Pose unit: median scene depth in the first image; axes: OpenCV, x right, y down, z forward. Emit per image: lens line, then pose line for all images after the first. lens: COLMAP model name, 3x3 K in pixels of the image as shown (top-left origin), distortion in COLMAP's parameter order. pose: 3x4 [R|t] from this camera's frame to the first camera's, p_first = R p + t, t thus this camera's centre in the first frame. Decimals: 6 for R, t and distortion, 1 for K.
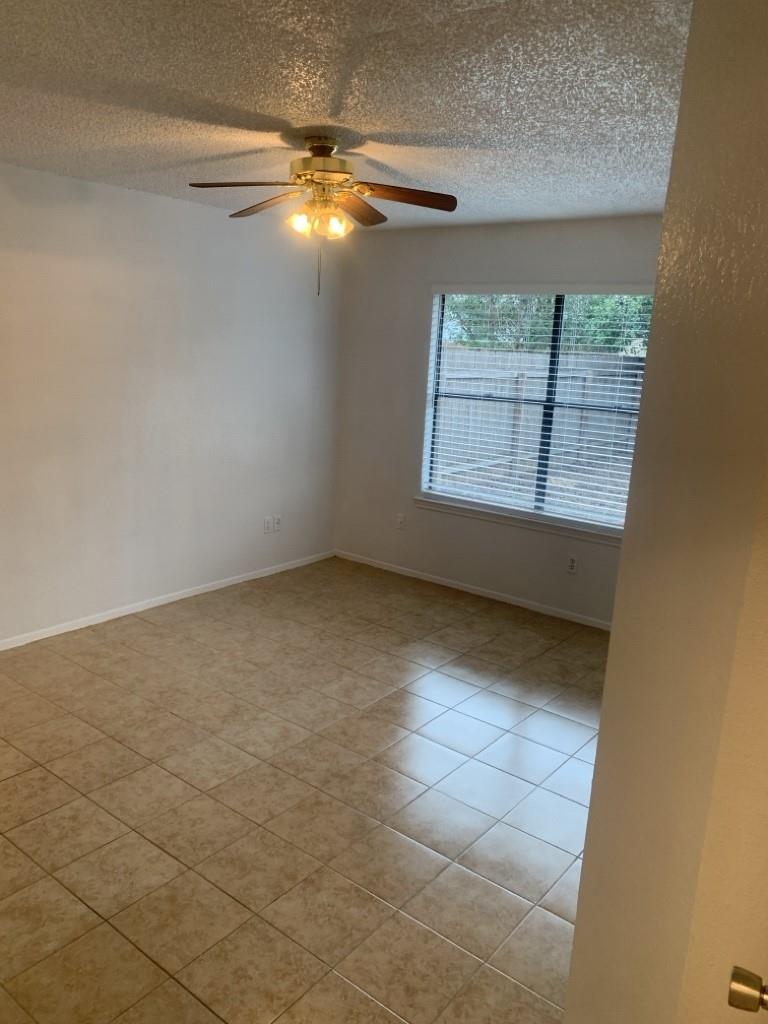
lens RADIAL K [[788.9, 0, 384.0], [0, 788.9, 512.0], [0, 0, 1]] dist [-0.004051, 0.001359]
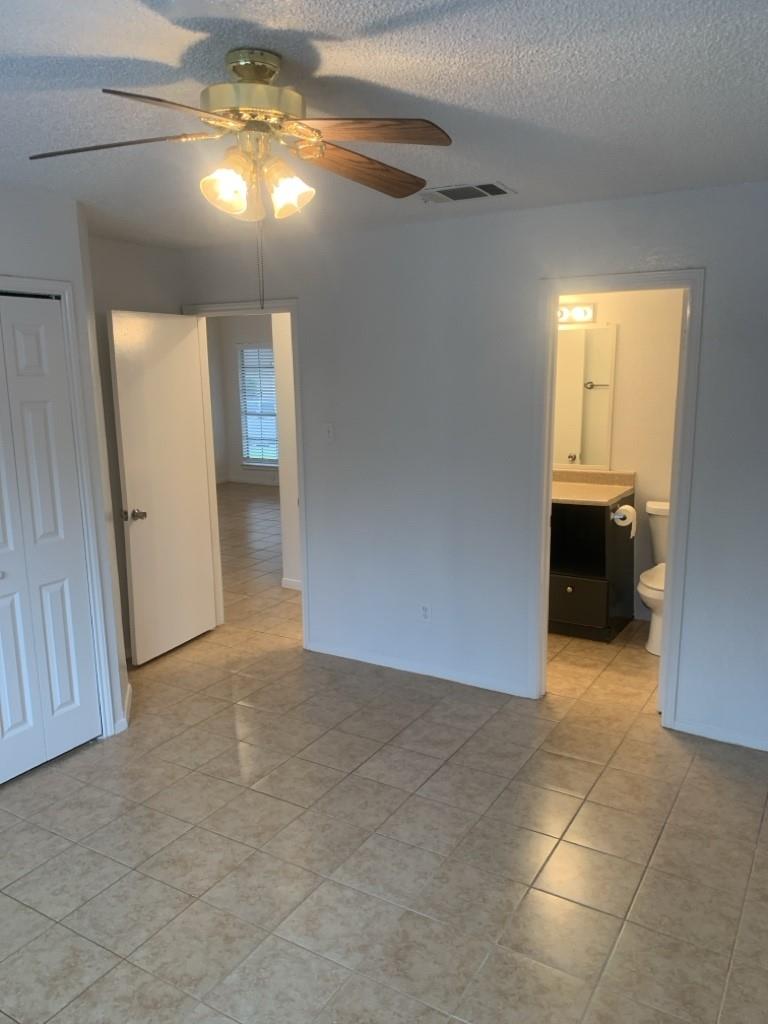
lens RADIAL K [[781.9, 0, 379.2], [0, 781.9, 491.4], [0, 0, 1]] dist [0.033340, -0.041971]
pose [[-0.992153, -0.013889, -0.124255, -0.108229], [-0.059355, 0.927004, 0.370324, -0.426573], [0.110042, 0.374794, -0.920554, 1.805617]]
